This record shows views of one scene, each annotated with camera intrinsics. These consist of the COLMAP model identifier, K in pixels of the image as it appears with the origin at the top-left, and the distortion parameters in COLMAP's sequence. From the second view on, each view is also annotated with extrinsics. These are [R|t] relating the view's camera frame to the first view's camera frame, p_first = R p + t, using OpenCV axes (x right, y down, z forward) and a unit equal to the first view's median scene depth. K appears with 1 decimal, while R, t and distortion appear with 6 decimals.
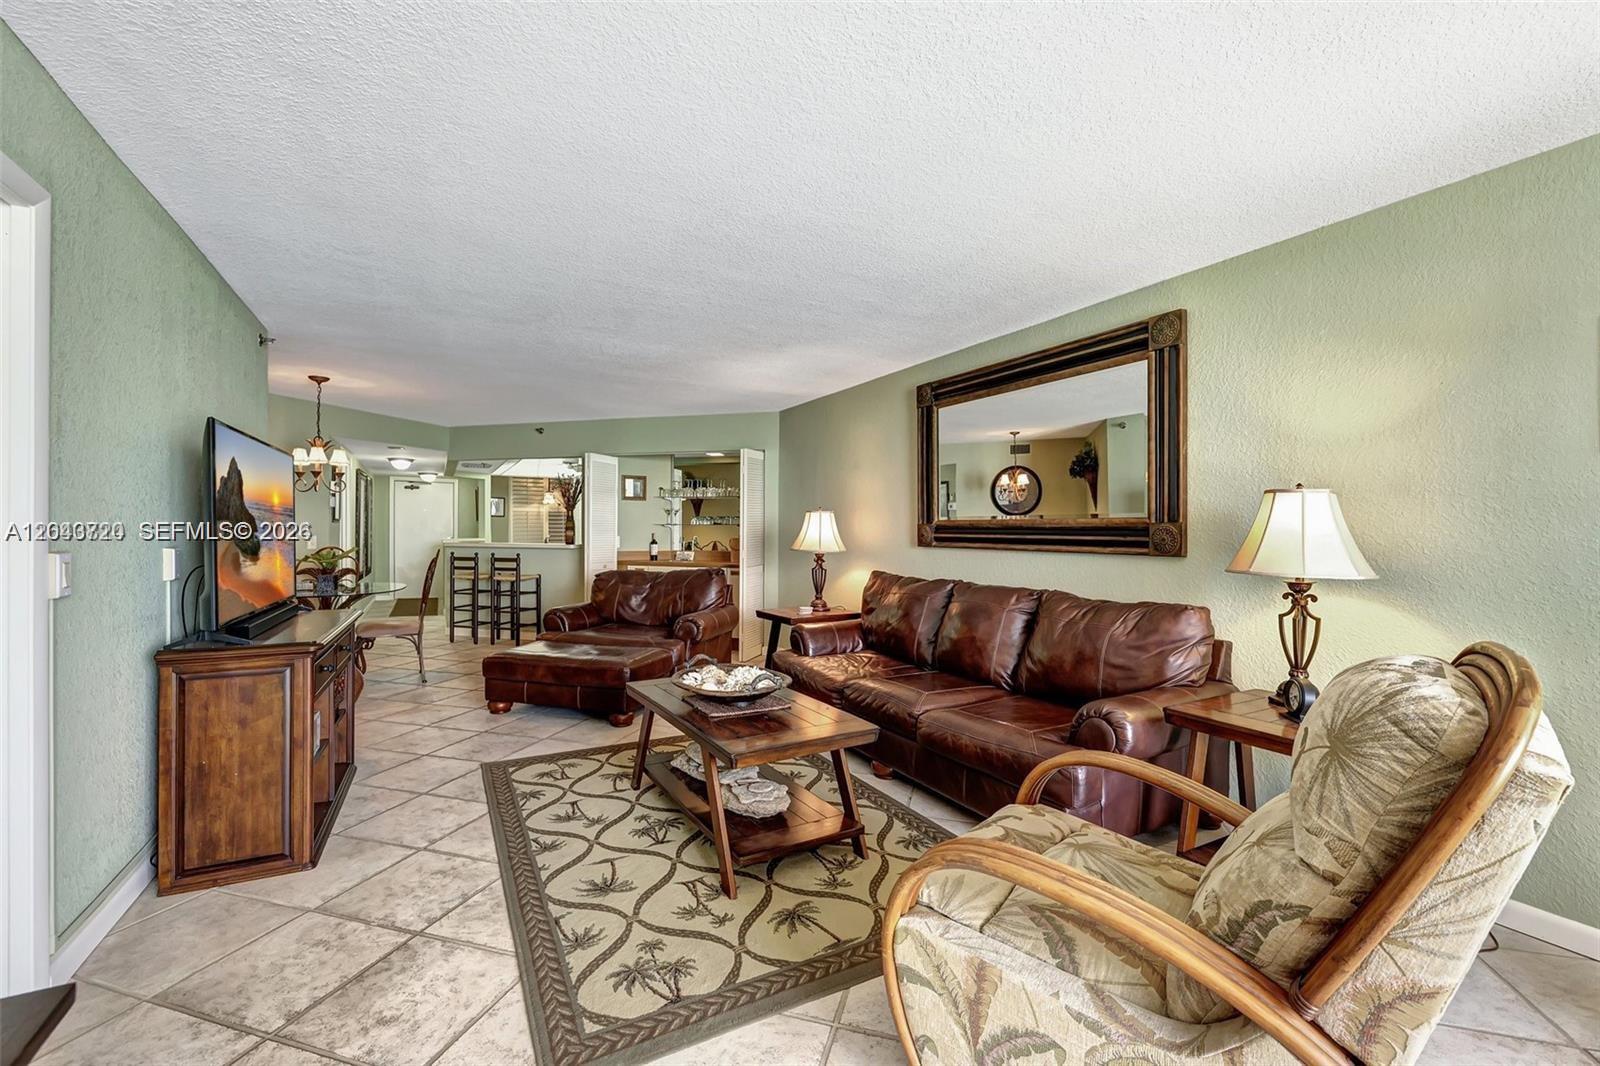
lens RADIAL K [[668.9, 0, 804.1], [0, 668.9, 530.8], [0, 0, 1]] dist [-0.000984, -0.000056]
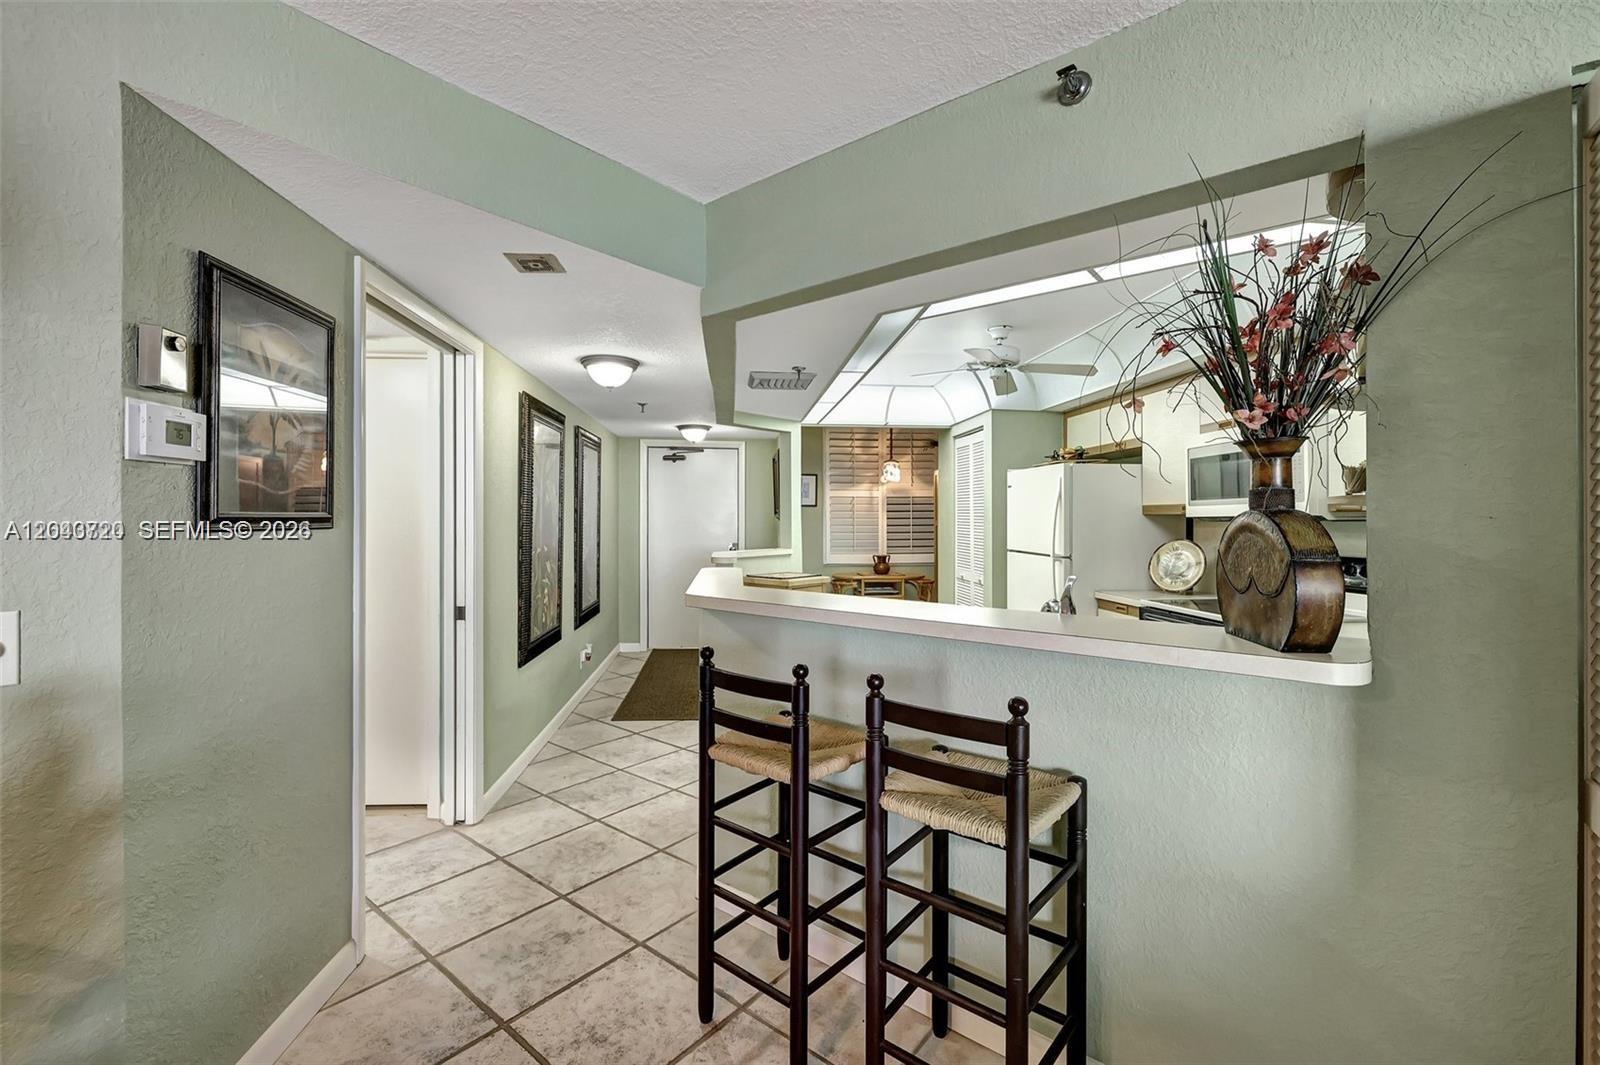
lens RADIAL K [[675.1, 0, 801.3], [0, 675.1, 524.6], [0, 0, 1]] dist [-0.001237, -0.000678]
pose [[0.919072, -0.002074, -0.394084, -0.399807], [0.004319, 0.999979, 0.004810, -0.014445], [0.394066, -0.006123, 0.919062, 0.792180]]
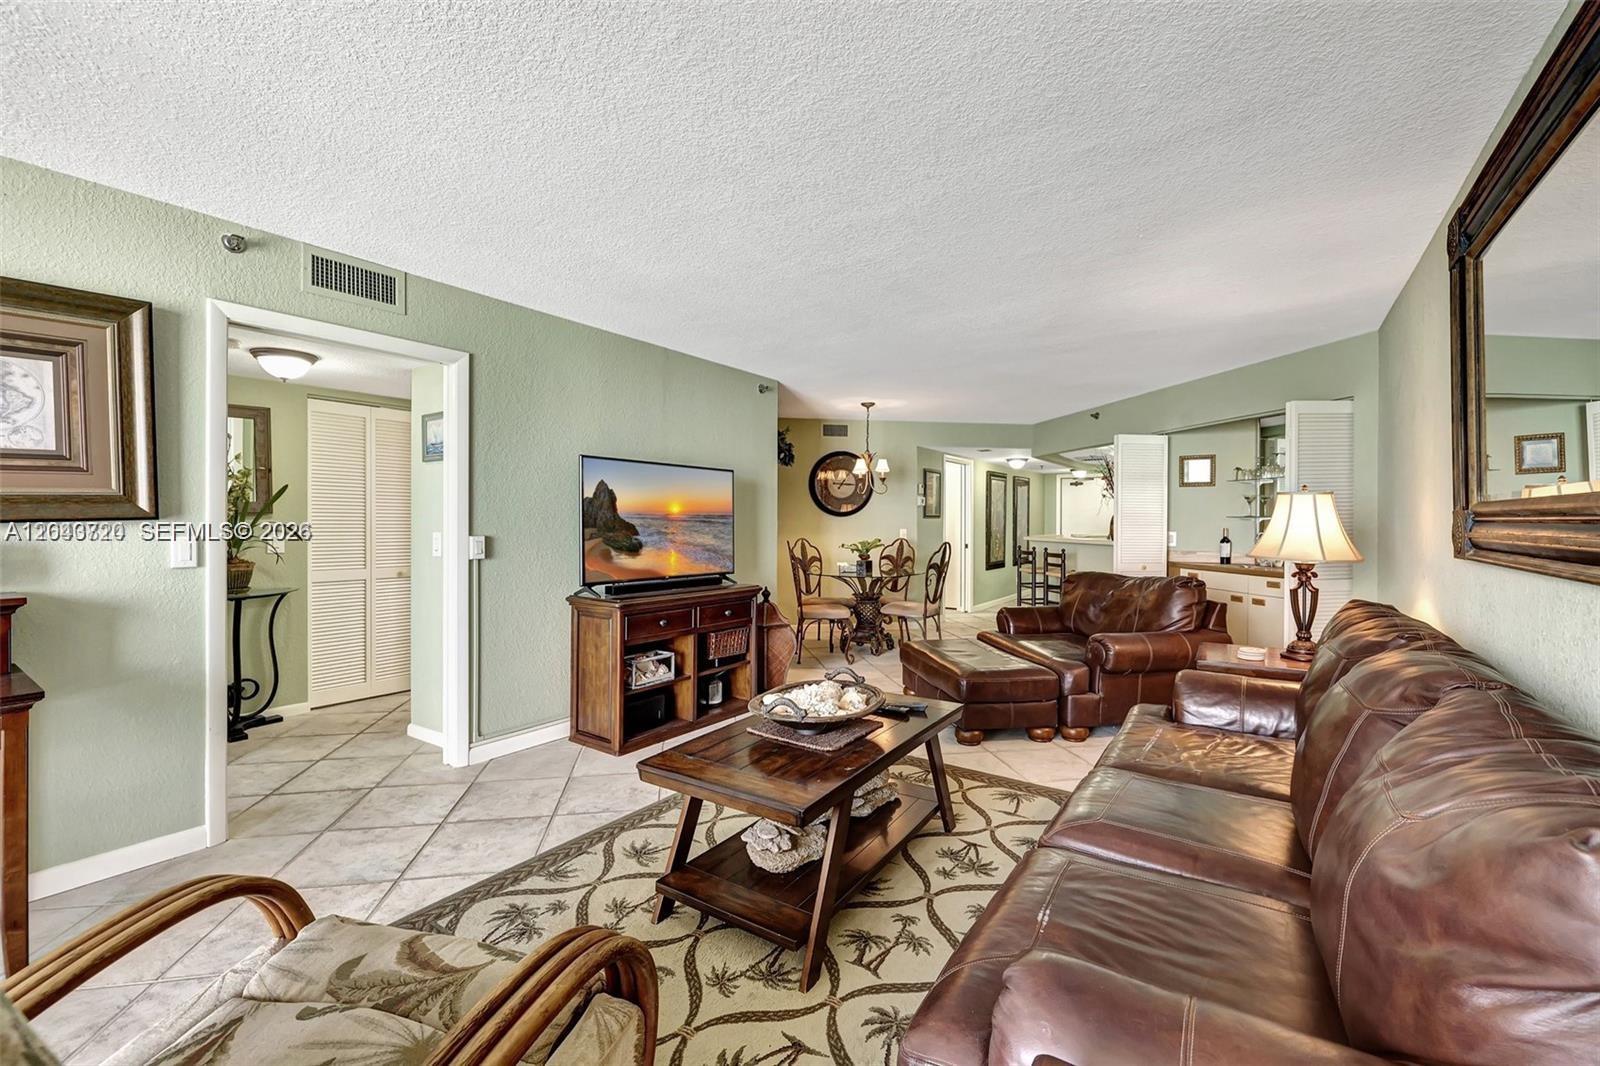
lens RADIAL K [[668.9, 0, 804.1], [0, 668.9, 530.8], [0, 0, 1]] dist [-0.000984, -0.000056]
pose [[0.442291, 0.007411, -0.896841, 0.255091], [-0.000143, 0.999966, 0.008193, 0.000193], [0.896871, -0.003496, 0.442277, 0.244821]]
